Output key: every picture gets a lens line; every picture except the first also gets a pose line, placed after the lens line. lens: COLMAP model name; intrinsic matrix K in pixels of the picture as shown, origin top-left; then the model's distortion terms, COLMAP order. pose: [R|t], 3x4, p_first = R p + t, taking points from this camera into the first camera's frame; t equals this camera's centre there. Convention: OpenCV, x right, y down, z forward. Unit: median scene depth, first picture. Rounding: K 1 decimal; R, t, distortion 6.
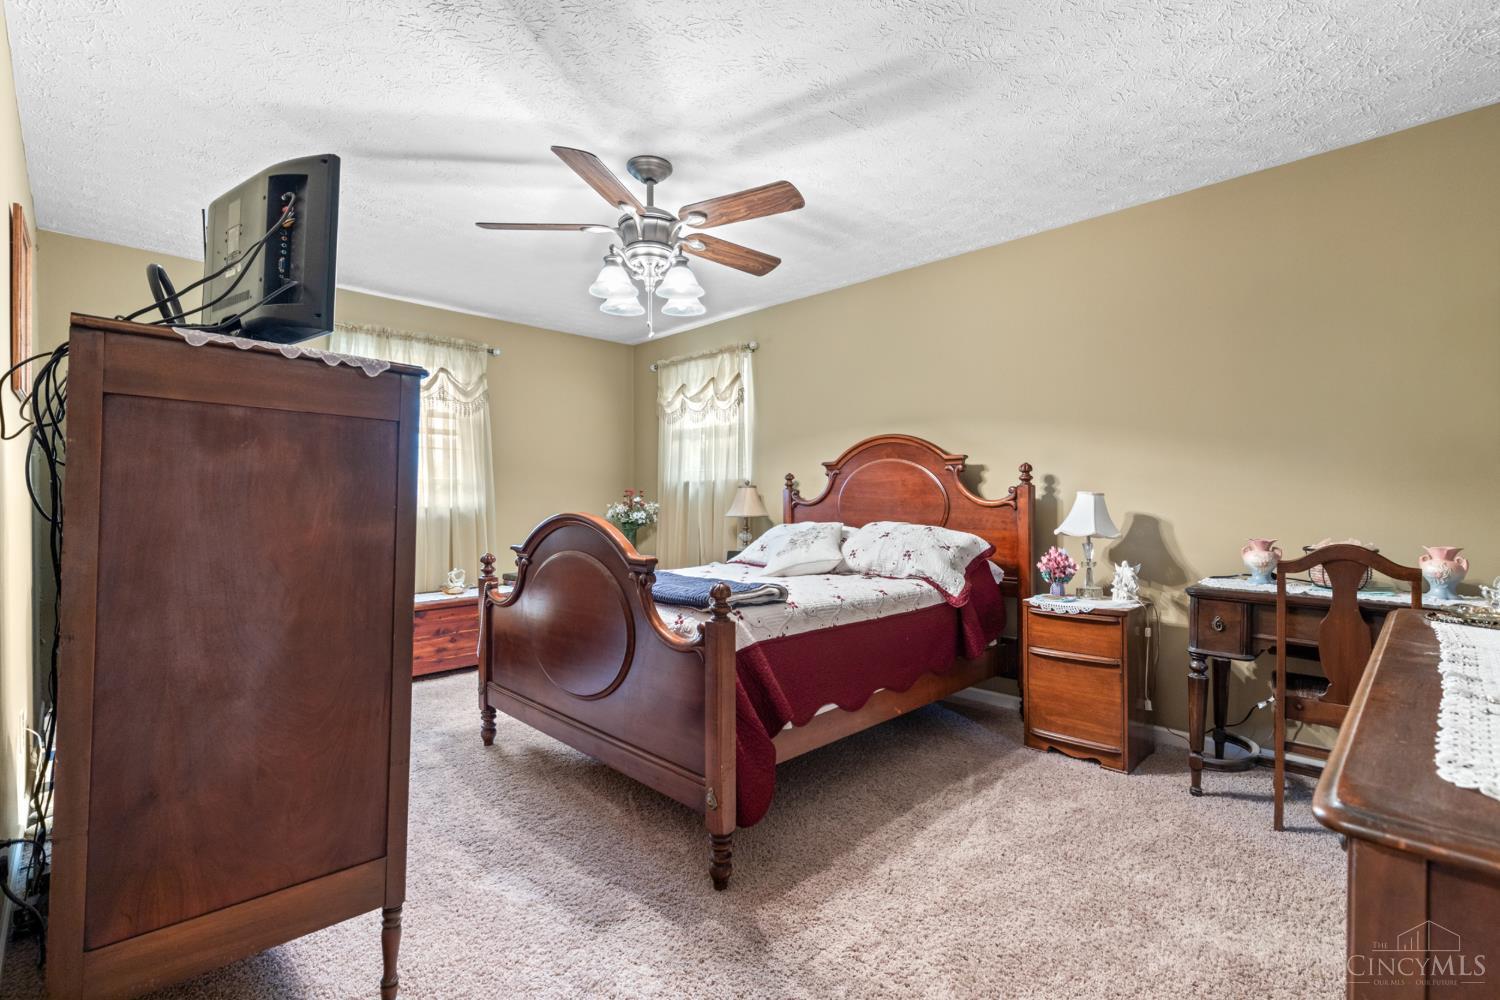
lens RADIAL K [[683.6, 0, 746.3], [0, 683.6, 500.2], [0, 0, 1]] dist [0.002338, 0.000003]
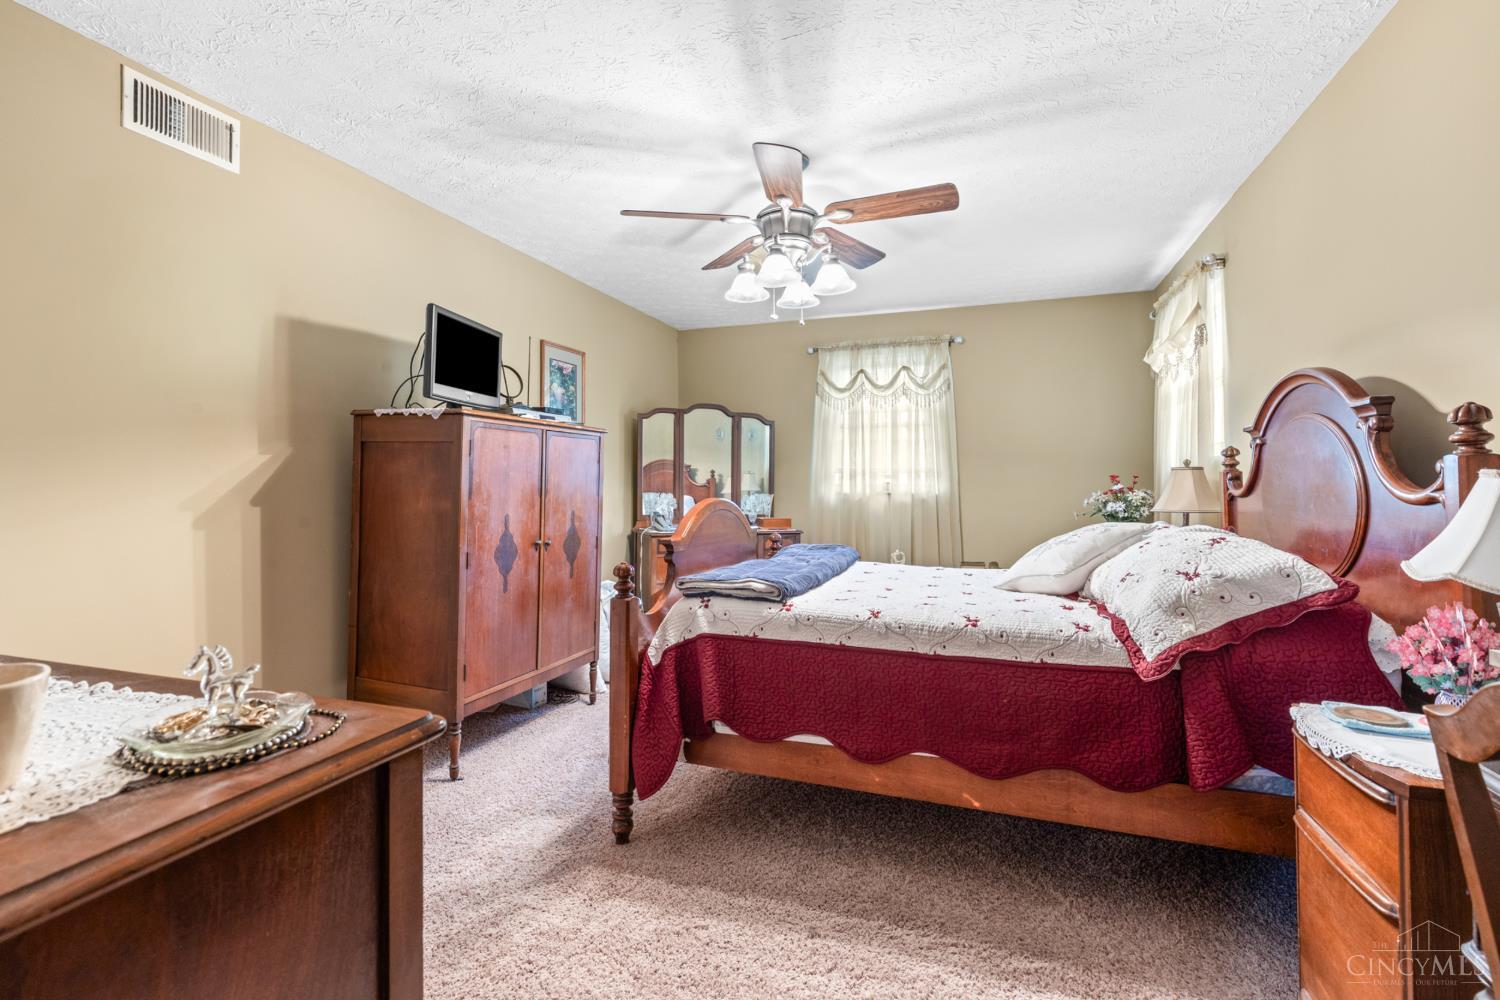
lens RADIAL K [[683.6, 0, 725.6], [0, 683.6, 474.8], [0, 0, 1]] dist [0.002338, 0.000003]
pose [[0.416396, -0.014251, -0.909072, 0.734158], [-0.001023, 0.999869, -0.016143, -0.002784], [0.909183, 0.007652, 0.416327, 0.489825]]
